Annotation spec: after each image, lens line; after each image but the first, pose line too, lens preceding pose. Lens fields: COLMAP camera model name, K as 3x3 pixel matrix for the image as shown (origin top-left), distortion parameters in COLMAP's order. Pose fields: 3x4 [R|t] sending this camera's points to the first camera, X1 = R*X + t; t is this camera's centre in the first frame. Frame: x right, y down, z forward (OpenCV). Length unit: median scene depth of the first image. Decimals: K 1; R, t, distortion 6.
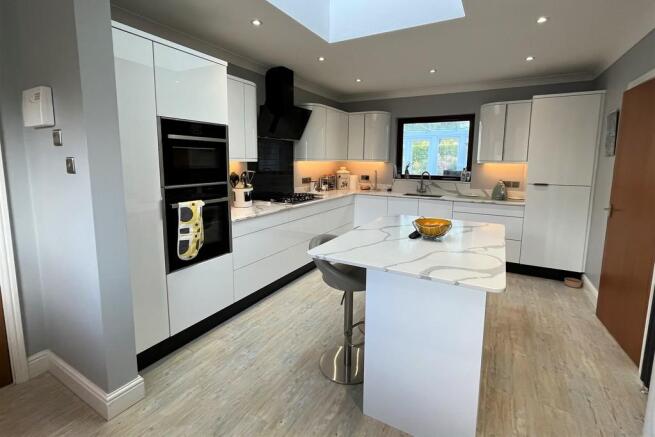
lens RADIAL K [[308.6, 0, 329.9], [0, 308.6, 196.9], [0, 0, 1]] dist [0.001725, 0.000486]
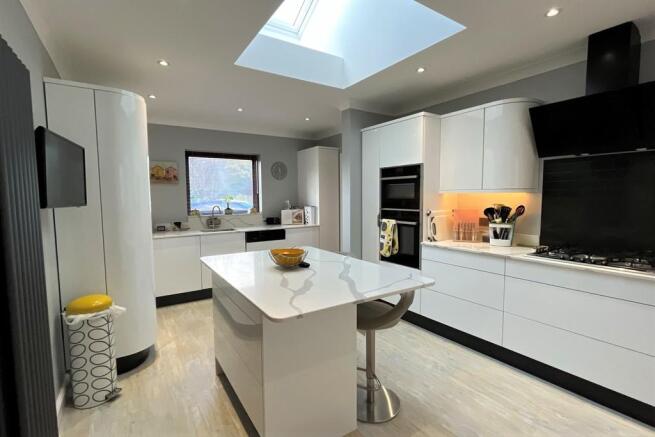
lens RADIAL K [[308.6, 0, 326.6], [0, 308.6, 220.4], [0, 0, 1]] dist [0.001725, 0.000486]
pose [[-0.469723, 0.055186, -0.881087, 0.521164], [-0.107714, 0.987005, 0.119244, -0.064691], [0.876218, 0.150917, -0.457675, 0.711168]]
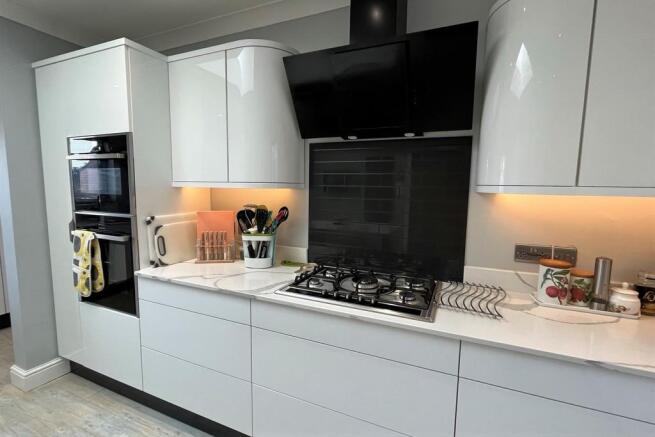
lens RADIAL K [[308.6, 0, 326.1], [0, 308.6, 220.9], [0, 0, 1]] dist [0.001725, 0.000486]
pose [[0.071179, 0.093750, -0.993048, 0.222866], [-0.132627, 0.987623, 0.083732, -0.086658], [0.988607, 0.125745, 0.082732, 0.789677]]
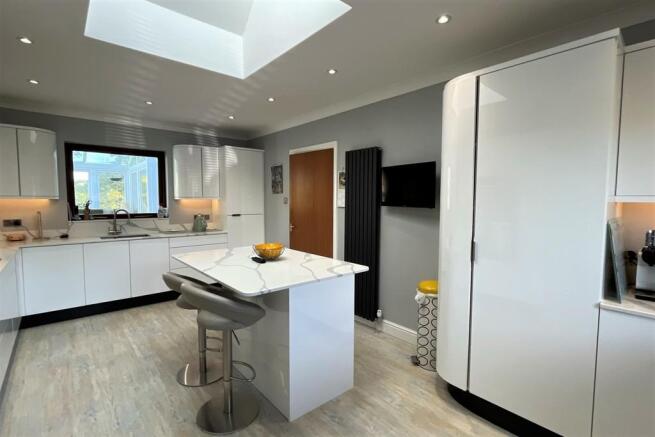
lens RADIAL K [[308.6, 0, 326.8], [0, 308.6, 219.9], [0, 0, 1]] dist [0.001725, 0.000486]
pose [[0.348471, -0.073234, 0.934454, -0.329363], [0.112159, 0.993038, 0.035999, -0.020624], [-0.930585, 0.092263, 0.354259, 0.160990]]
